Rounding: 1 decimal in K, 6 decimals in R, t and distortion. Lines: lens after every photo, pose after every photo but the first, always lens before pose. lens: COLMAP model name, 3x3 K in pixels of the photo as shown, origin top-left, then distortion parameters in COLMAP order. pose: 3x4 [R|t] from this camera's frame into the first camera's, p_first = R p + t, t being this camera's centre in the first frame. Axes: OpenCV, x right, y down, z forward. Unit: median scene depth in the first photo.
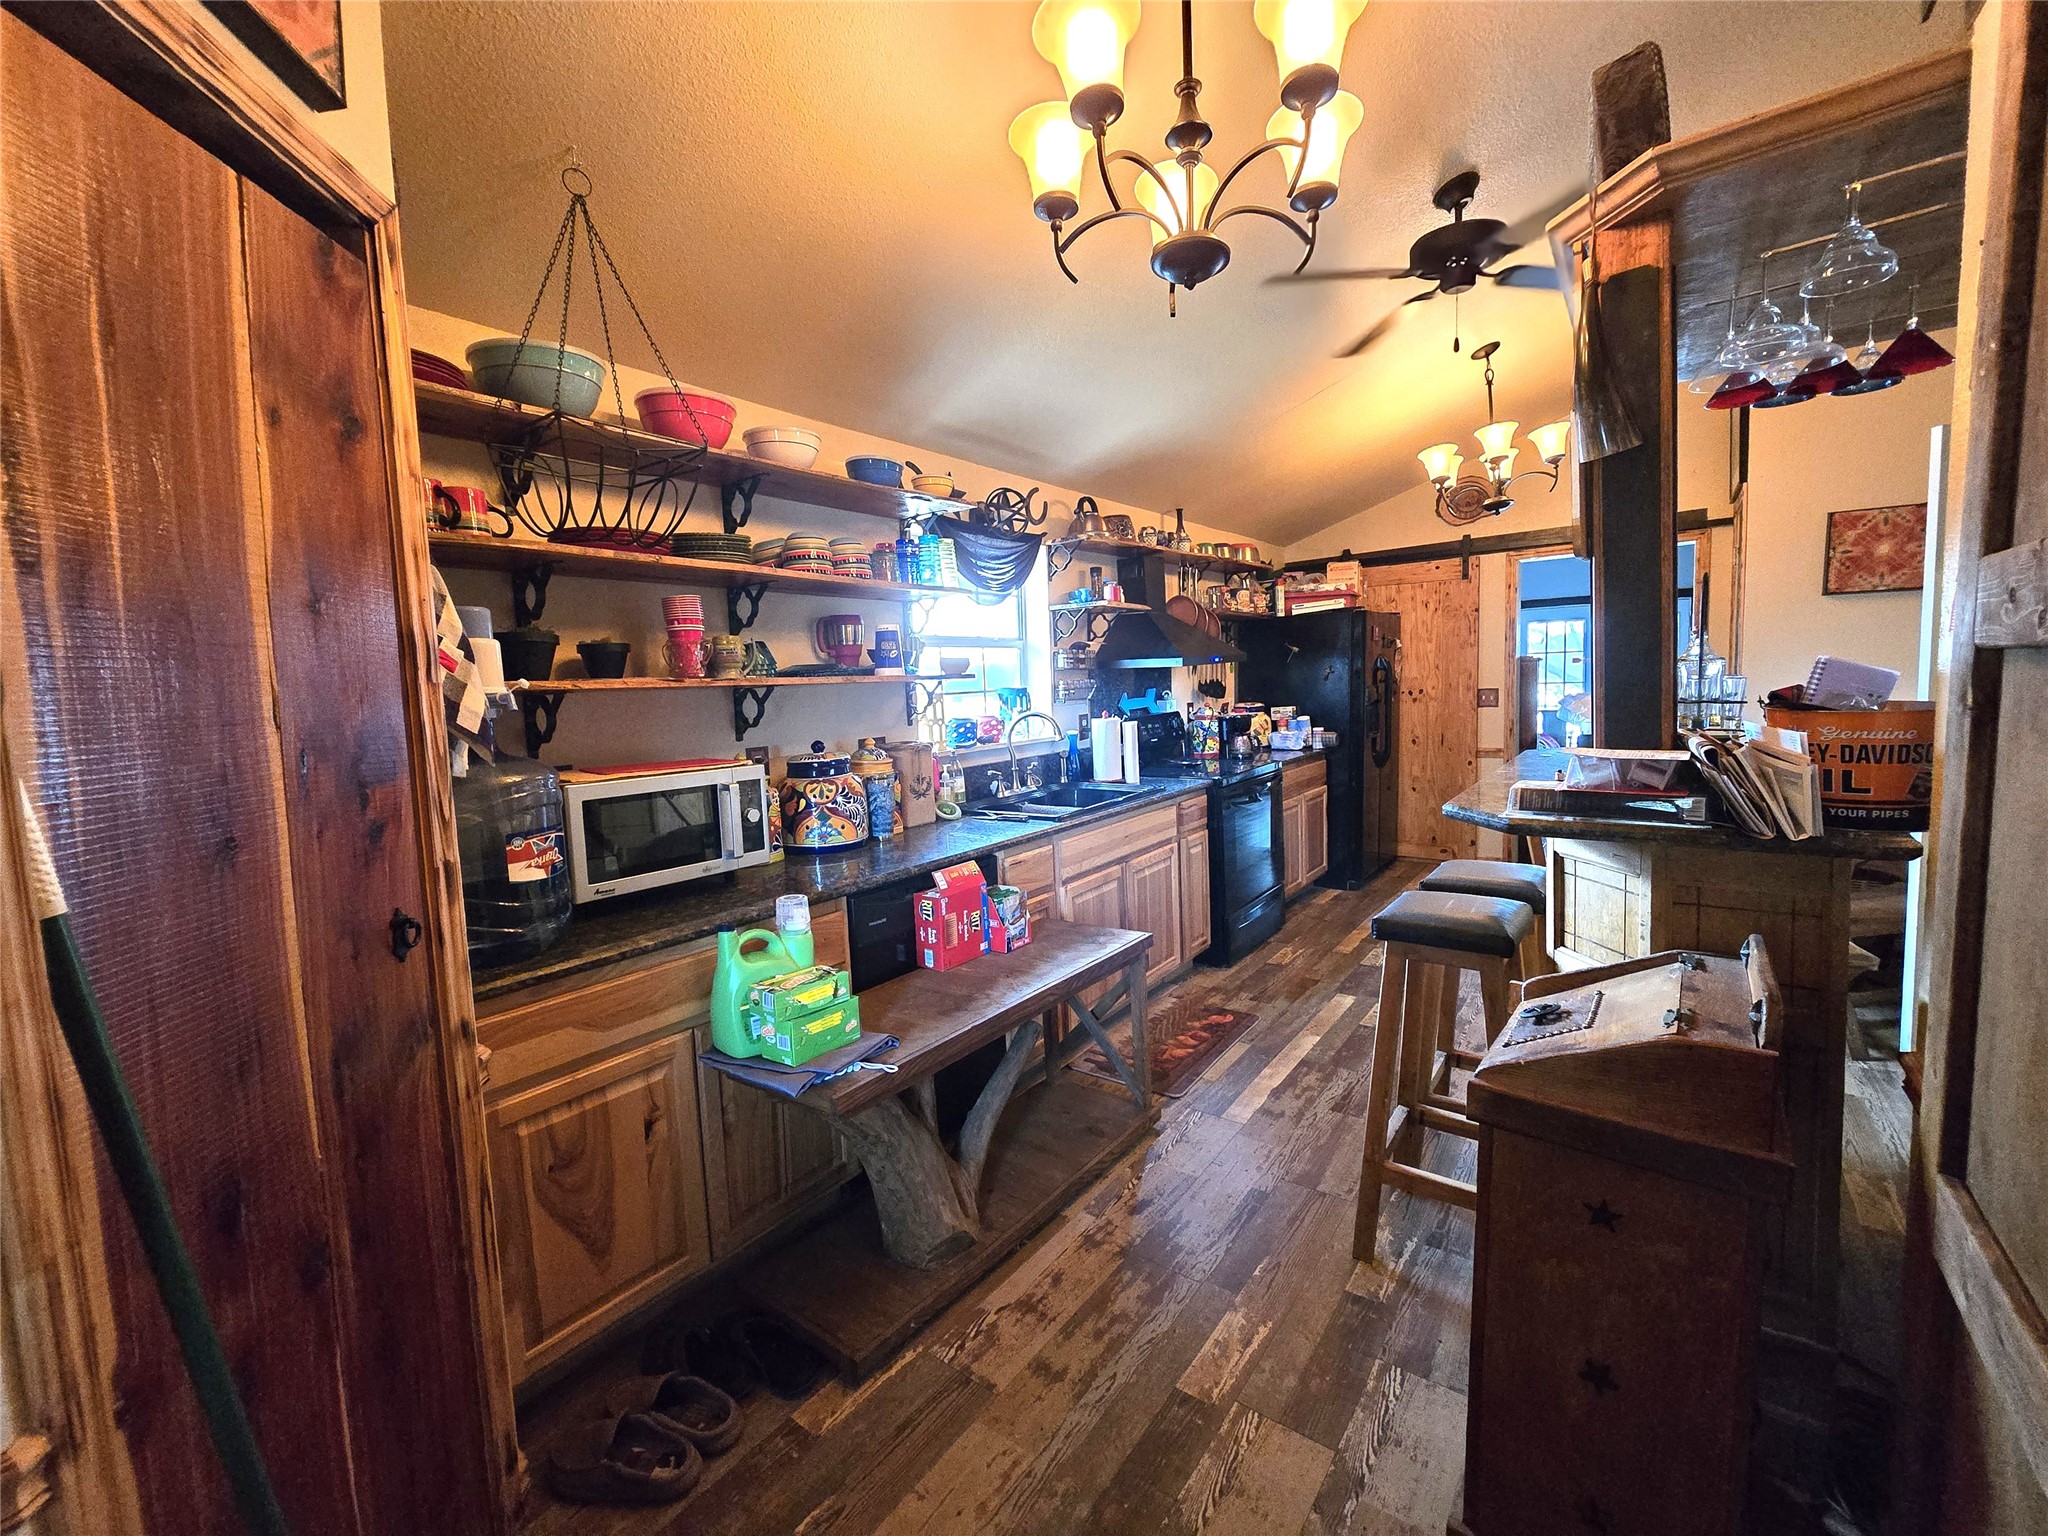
lens RADIAL K [[840.3, 0, 1024.5], [0, 840.3, 758.3], [0, 0, 1]] dist [-0.005559, 0.001056]
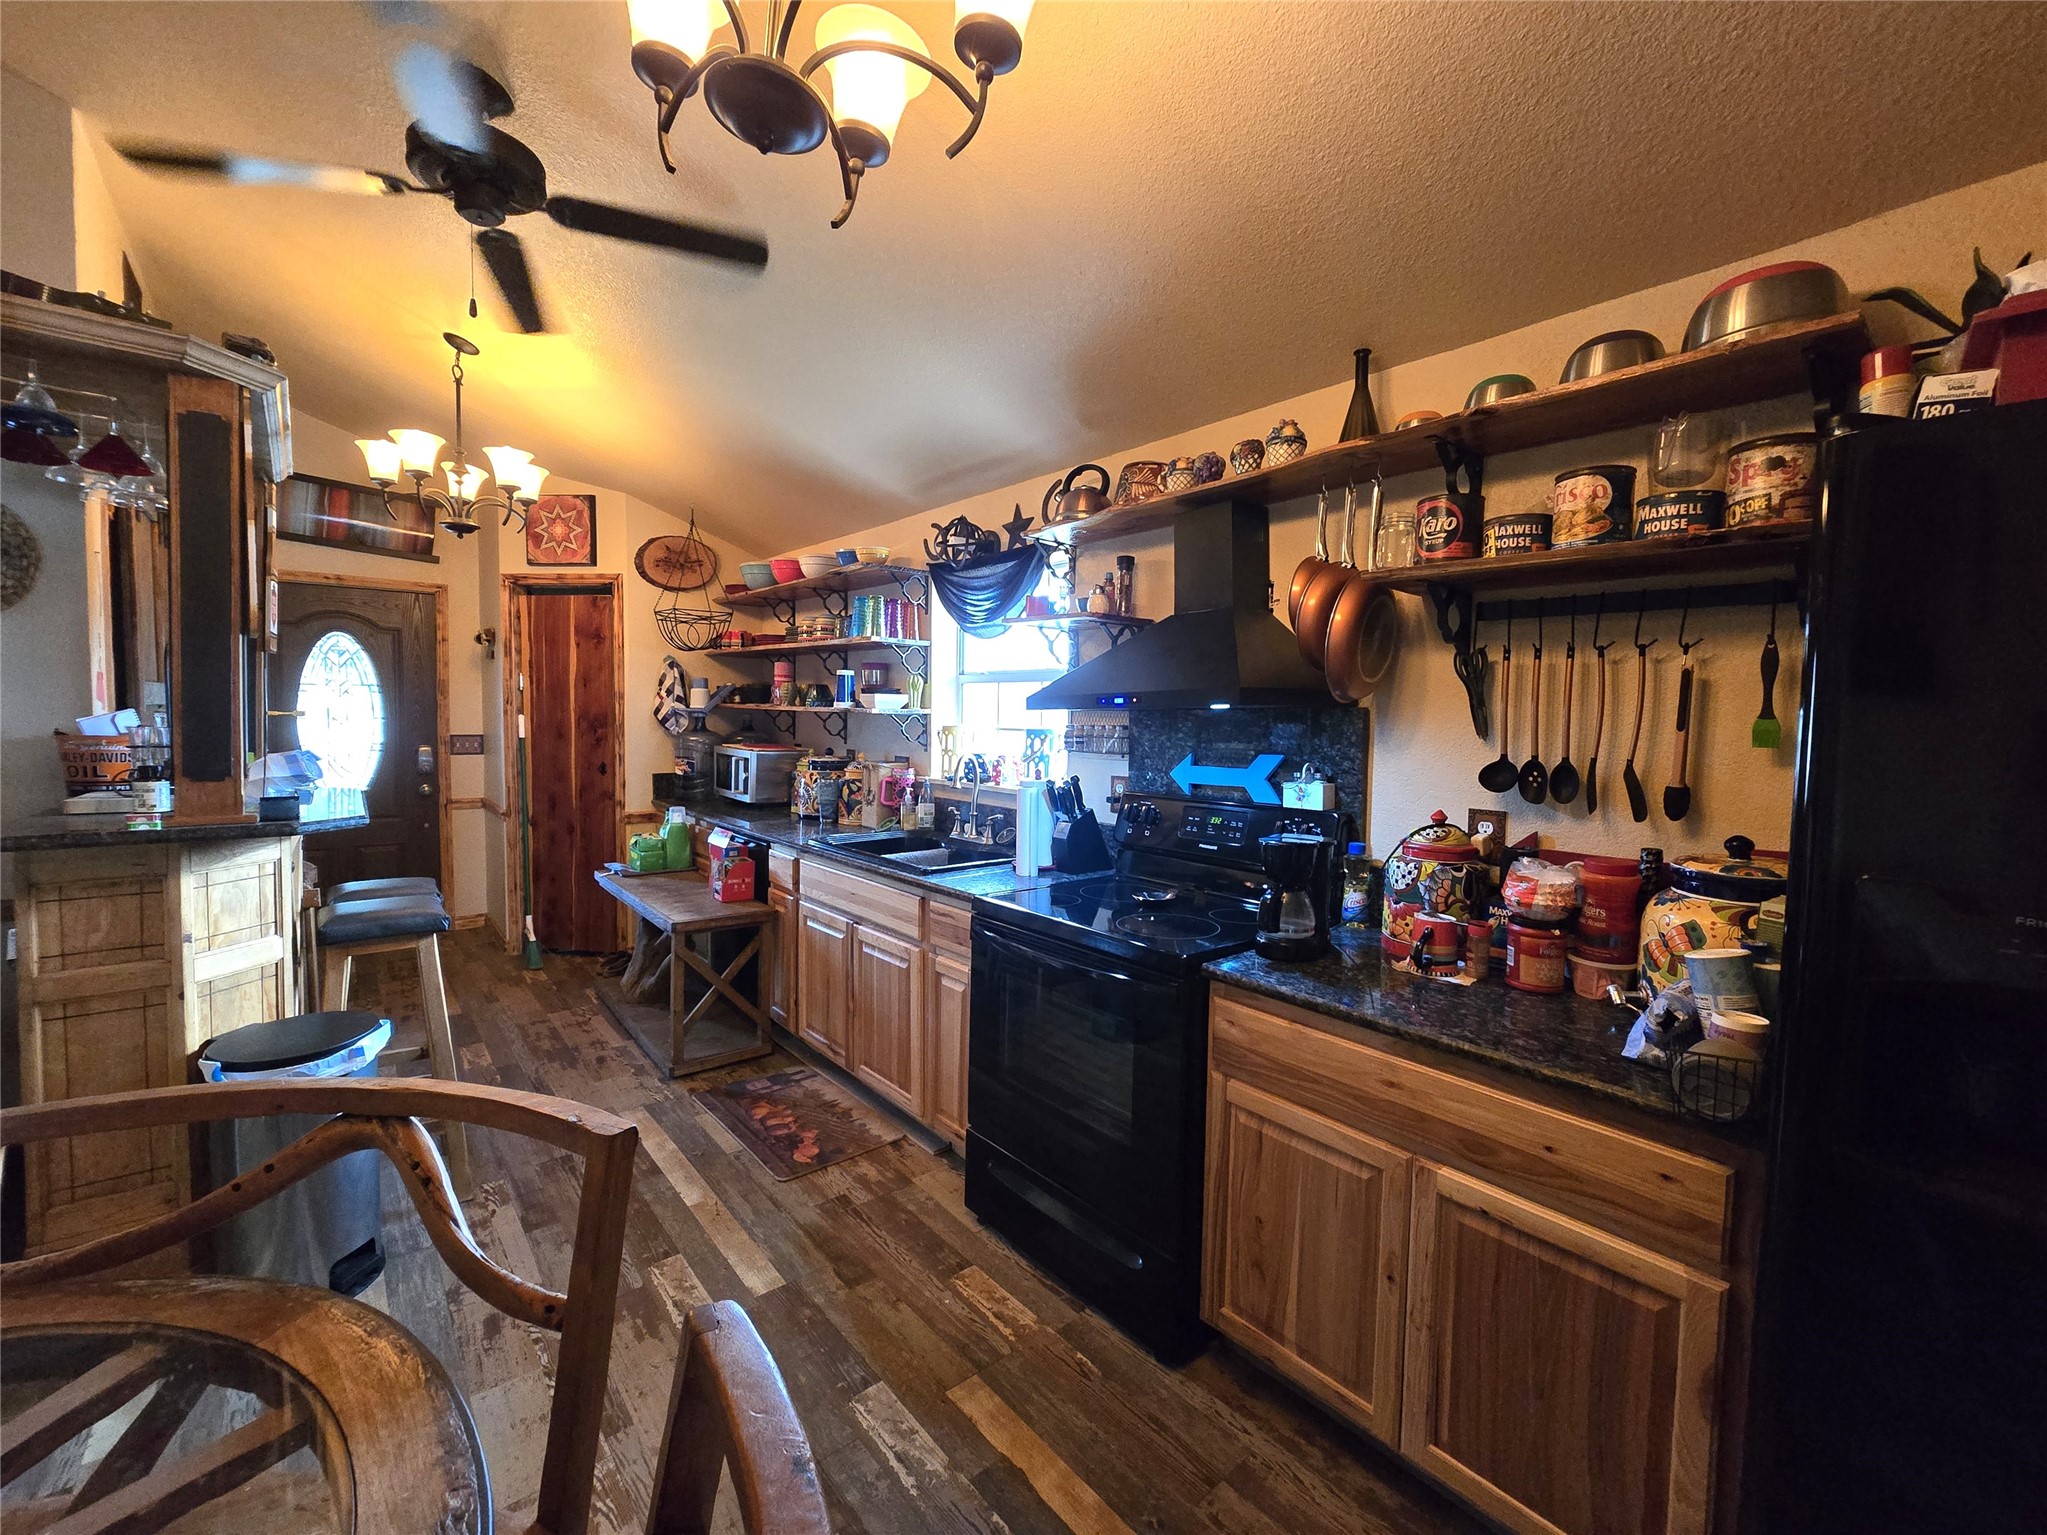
lens RADIAL K [[839.8, 0, 1029.3], [0, 839.8, 755.1], [0, 0, 1]] dist [-0.005559, 0.001056]
pose [[-0.216503, 0.084816, -0.972591, 0.941603], [-0.100784, 0.988955, 0.108678, -0.171036], [0.971066, 0.121550, -0.205563, 1.344625]]
